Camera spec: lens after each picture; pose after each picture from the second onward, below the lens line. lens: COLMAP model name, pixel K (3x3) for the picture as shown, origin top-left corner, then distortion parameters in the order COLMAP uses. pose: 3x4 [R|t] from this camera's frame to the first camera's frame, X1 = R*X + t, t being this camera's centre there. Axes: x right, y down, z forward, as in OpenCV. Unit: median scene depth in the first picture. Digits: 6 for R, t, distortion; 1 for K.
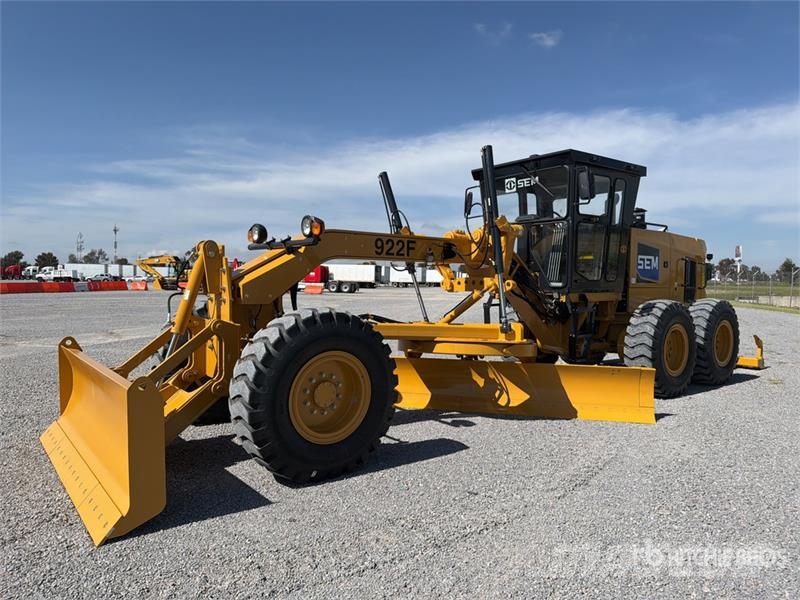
lens RADIAL K [[563.9, 0, 400.0], [0, 563.9, 300.0], [0, 0, 1]] dist [0.000181, -0.003517]
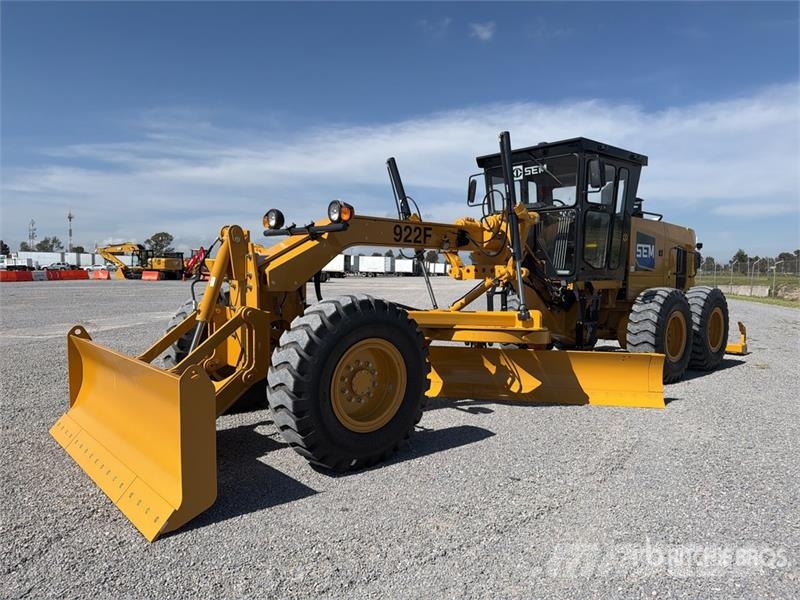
lens RADIAL K [[563.6, 0, 400.1], [0, 563.6, 304.6], [0, 0, 1]] dist [0.005761, -0.004498]
pose [[0.998119, -0.002323, 0.061261, -0.076145], [0.000681, 0.999640, 0.026819, 0.003069], [-0.061302, -0.026727, 0.997761, 0.010221]]
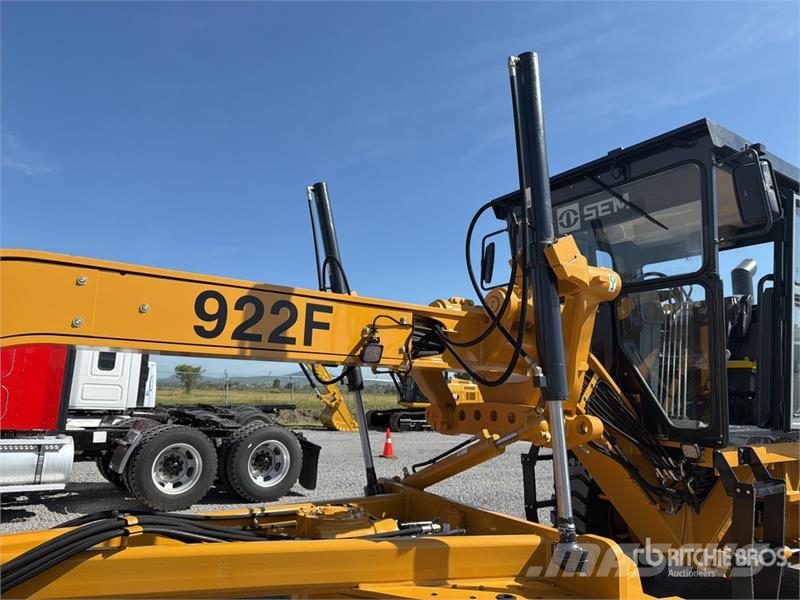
lens RADIAL K [[563.6, 0, 400.1], [0, 563.6, 304.6], [0, 0, 1]] dist [0.005761, -0.004498]
pose [[0.997623, 0.007711, -0.068476, 0.085468], [-0.021172, 0.979952, -0.198106, -0.027041], [0.065575, 0.199085, 0.977786, 0.539885]]
